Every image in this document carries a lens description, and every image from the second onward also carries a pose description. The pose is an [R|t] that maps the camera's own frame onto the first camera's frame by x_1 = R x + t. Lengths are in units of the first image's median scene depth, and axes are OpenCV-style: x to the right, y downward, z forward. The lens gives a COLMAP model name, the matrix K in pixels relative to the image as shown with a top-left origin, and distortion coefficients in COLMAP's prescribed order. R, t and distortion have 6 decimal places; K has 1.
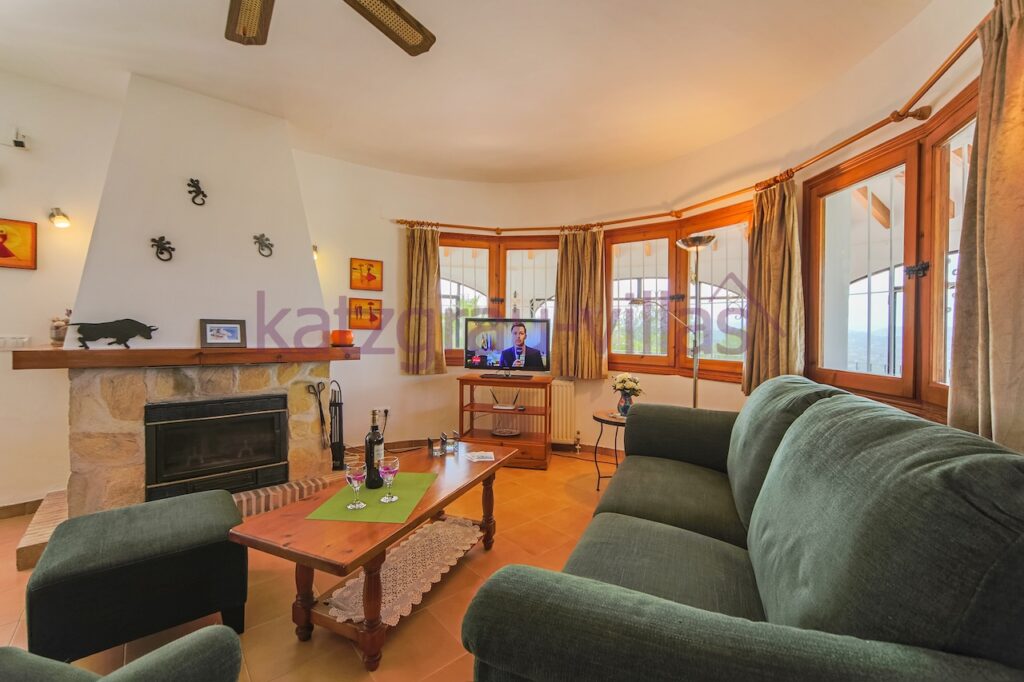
lens RADIAL K [[478.6, 0, 512.0], [0, 478.6, 341.0], [0, 0, 1]] dist [0.000785, 0.000145]
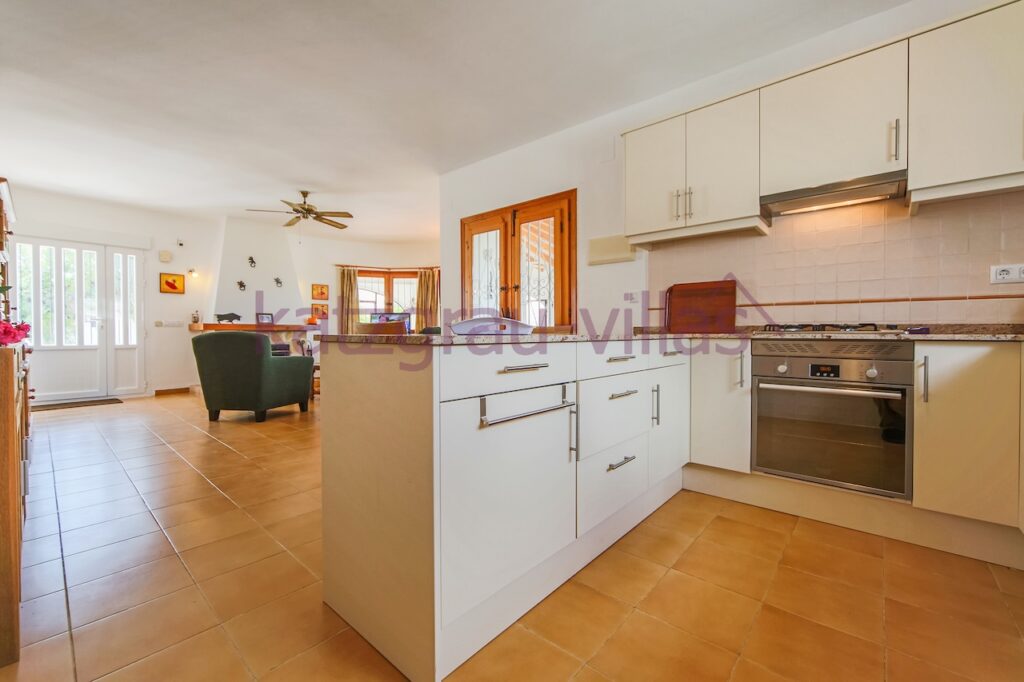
lens RADIAL K [[478.6, 0, 512.0], [0, 478.6, 341.0], [0, 0, 1]] dist [0.000785, 0.000145]
pose [[0.992432, -0.020951, 0.120998, 0.252989], [0.021507, 0.999763, -0.003293, 0.092956], [-0.120900, 0.005870, 0.992647, -1.111957]]
